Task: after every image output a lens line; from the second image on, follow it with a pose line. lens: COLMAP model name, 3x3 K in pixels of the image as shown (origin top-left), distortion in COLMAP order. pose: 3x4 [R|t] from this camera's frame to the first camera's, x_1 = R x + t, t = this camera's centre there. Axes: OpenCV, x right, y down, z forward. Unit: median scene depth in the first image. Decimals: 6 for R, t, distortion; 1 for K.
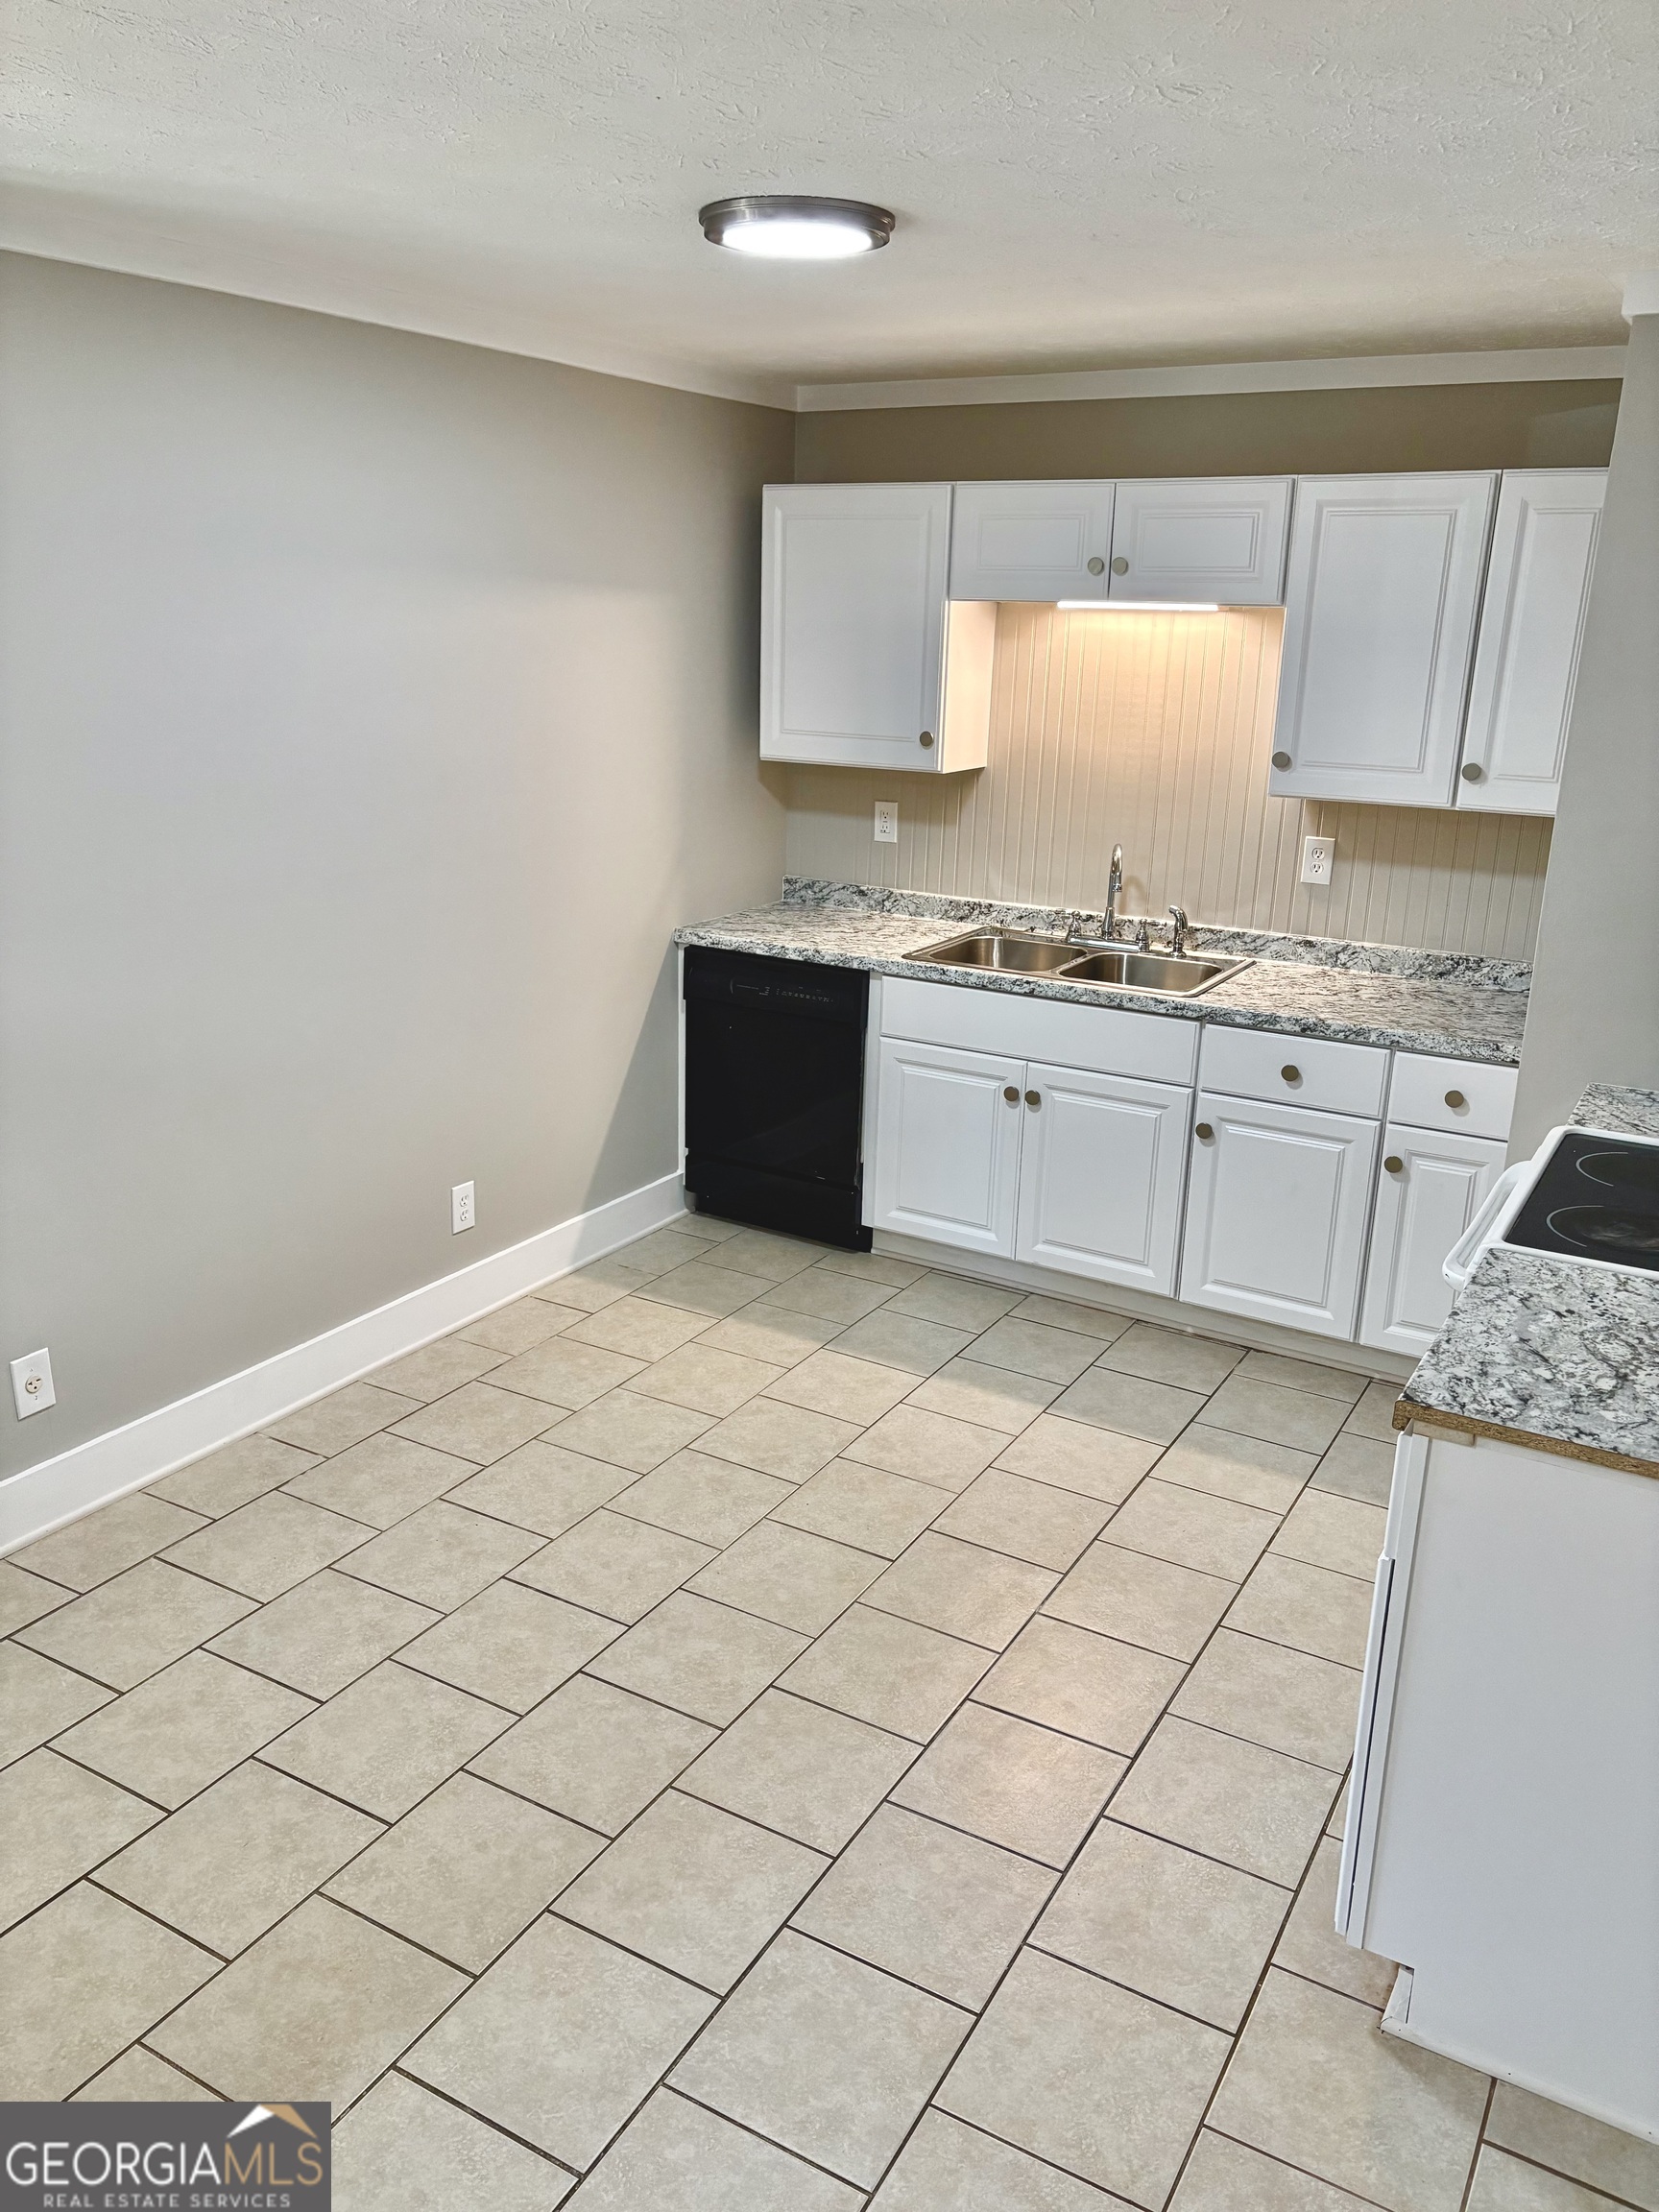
lens RADIAL K [[1653.8, 0, 830.4], [0, 1653.8, 1156.9], [0, 0, 1]] dist [0.007989, -0.110350]
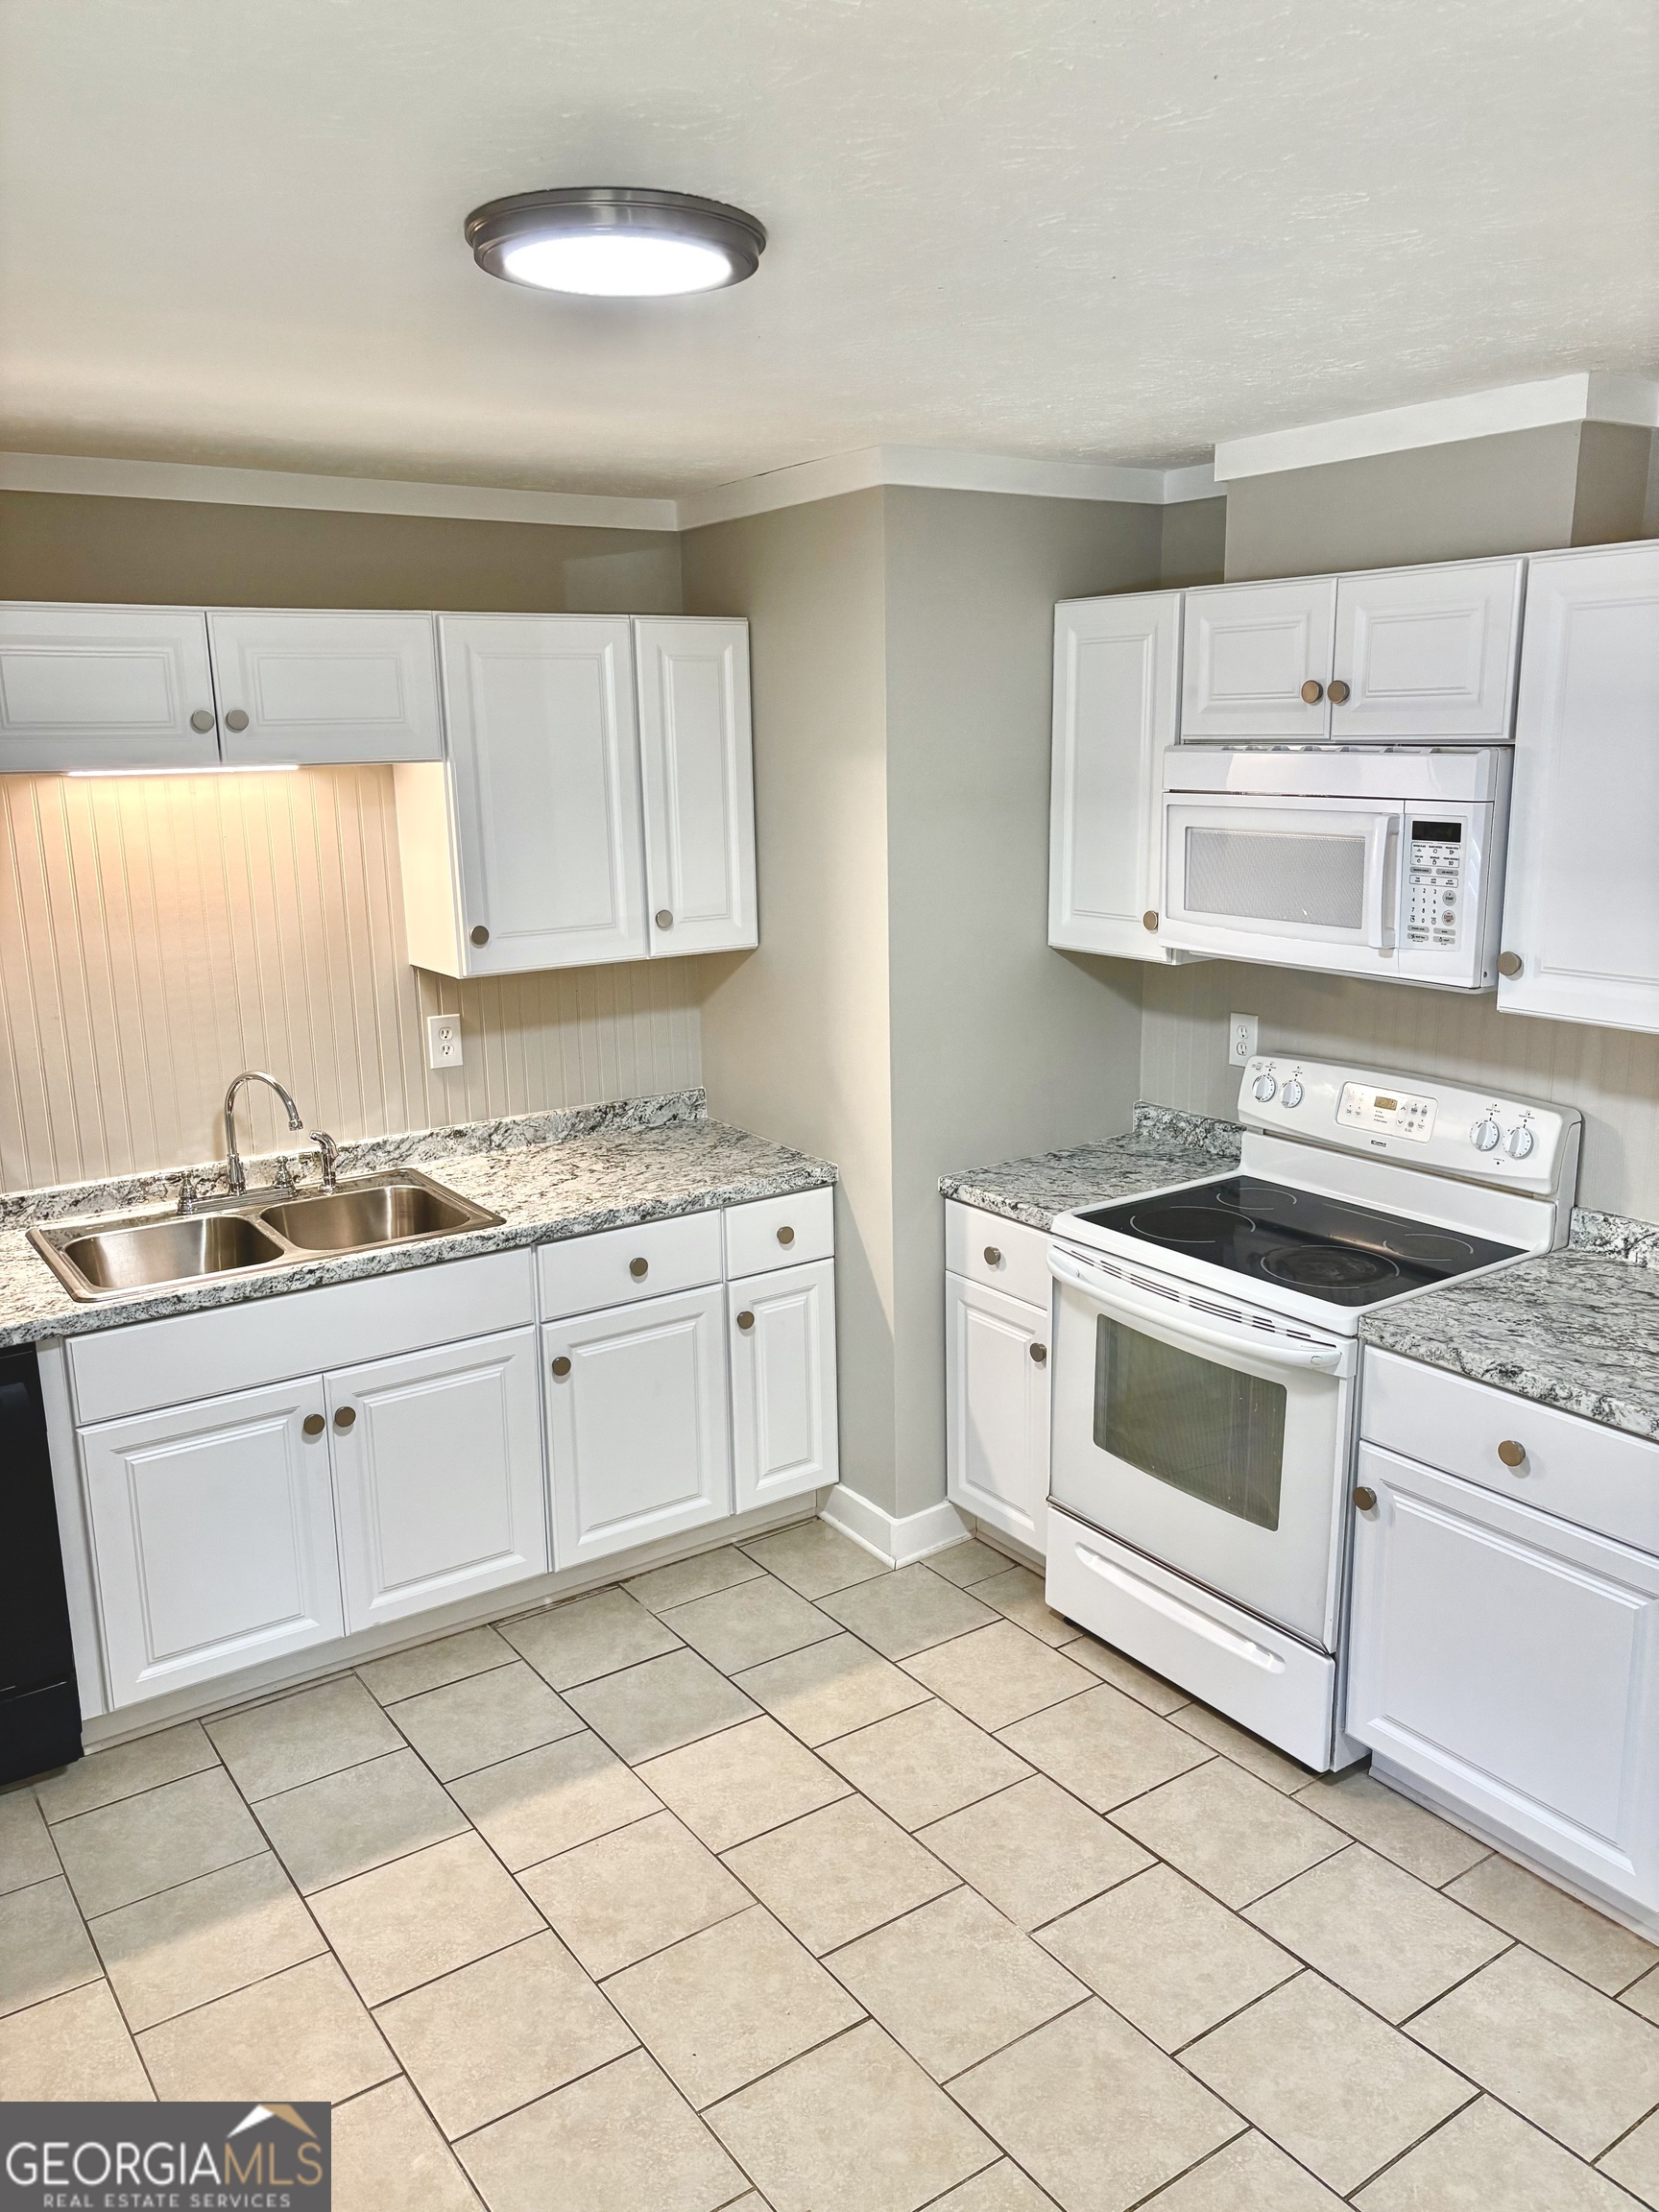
lens RADIAL K [[1608.8, 0, 829.5], [0, 1608.8, 1106.0], [0, 0, 1]] dist [-0.004093, -0.049430]
pose [[0.402360, -0.223630, 0.887748, -0.403714], [0.307753, 0.946312, 0.098898, -0.174216], [-0.862203, 0.233414, 0.449581, 0.462689]]
